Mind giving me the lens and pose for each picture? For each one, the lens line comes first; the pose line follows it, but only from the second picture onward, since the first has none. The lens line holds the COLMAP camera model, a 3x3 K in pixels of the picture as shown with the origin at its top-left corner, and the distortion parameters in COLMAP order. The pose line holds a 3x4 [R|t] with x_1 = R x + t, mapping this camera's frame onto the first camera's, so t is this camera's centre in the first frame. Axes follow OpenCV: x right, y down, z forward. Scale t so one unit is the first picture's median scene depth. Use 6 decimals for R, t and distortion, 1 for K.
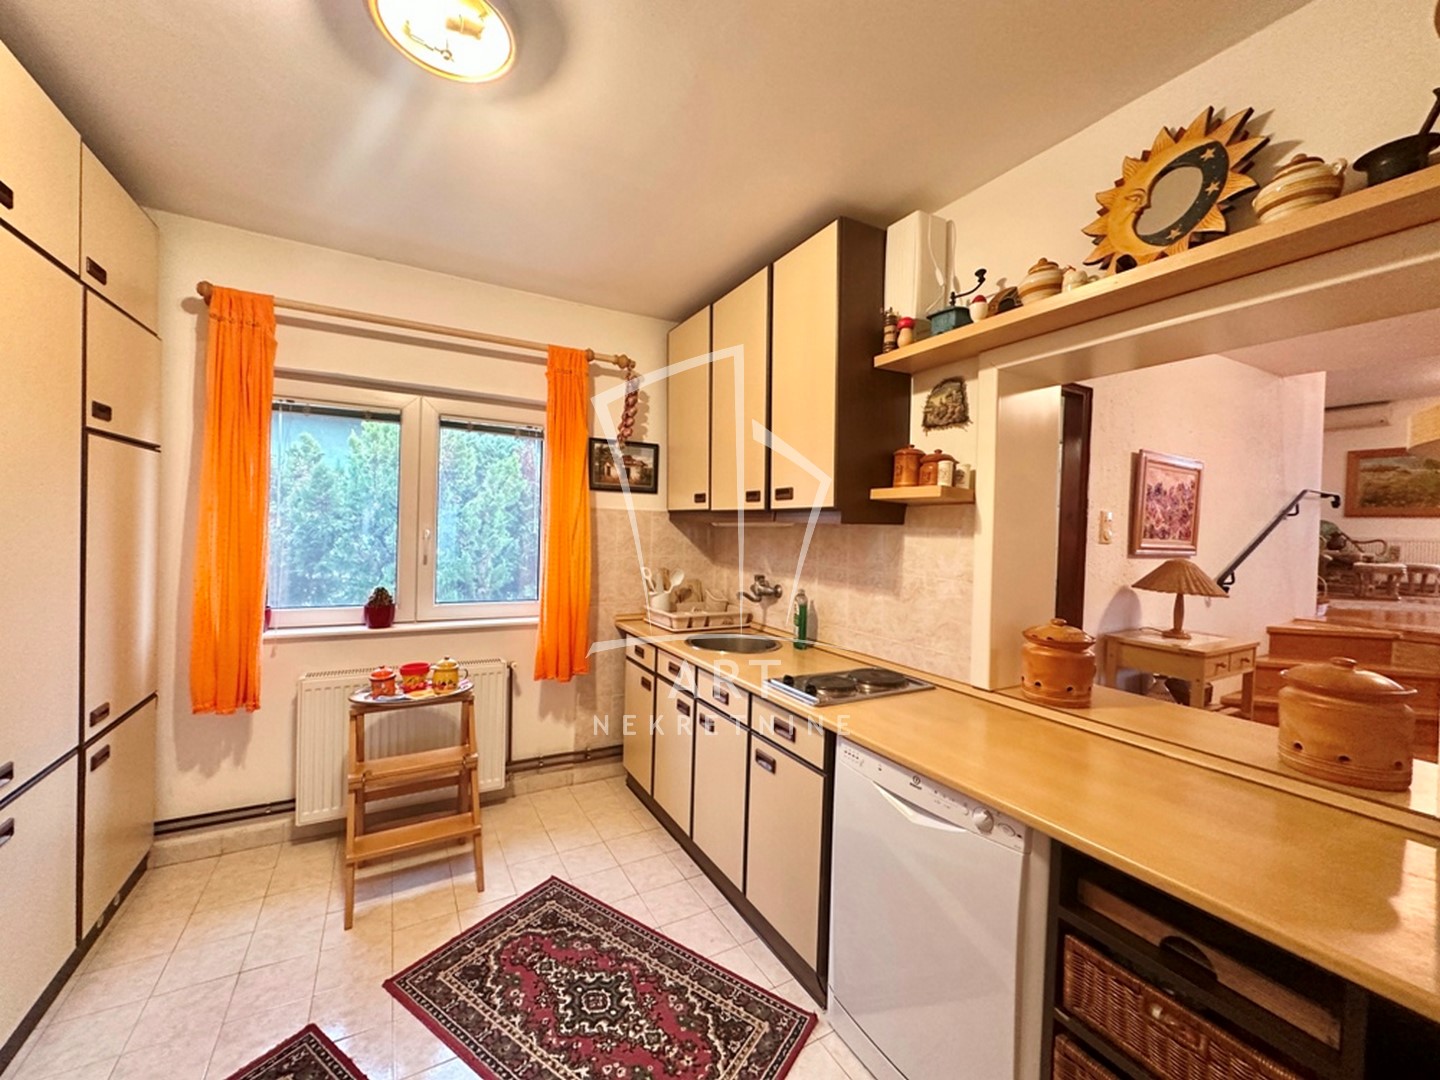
lens RADIAL K [[574.7, 0, 720.0], [0, 574.7, 539.7], [0, 0, 1]] dist [-0.001010, -0.000445]
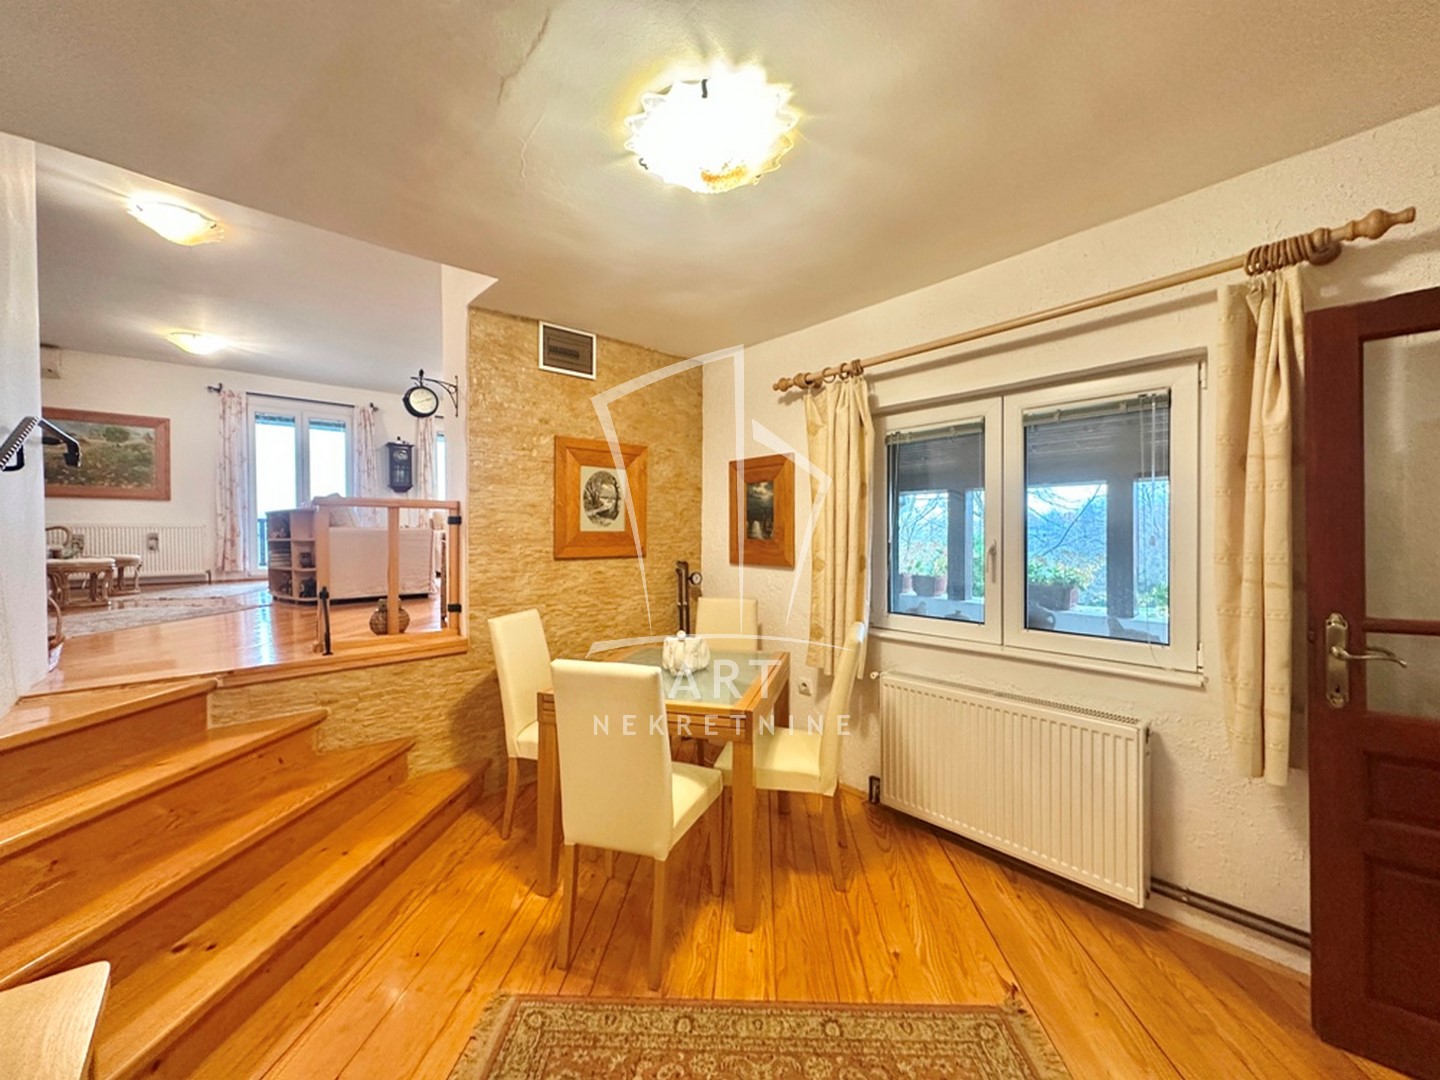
lens RADIAL K [[574.7, 0, 717.4], [0, 574.7, 538.5], [0, 0, 1]] dist [-0.001010, -0.000445]
pose [[-0.184837, -0.038476, 0.982016, 0.249914], [0.018272, 0.998926, 0.042578, 0.000029], [-0.982599, 0.025814, -0.183935, 0.294927]]
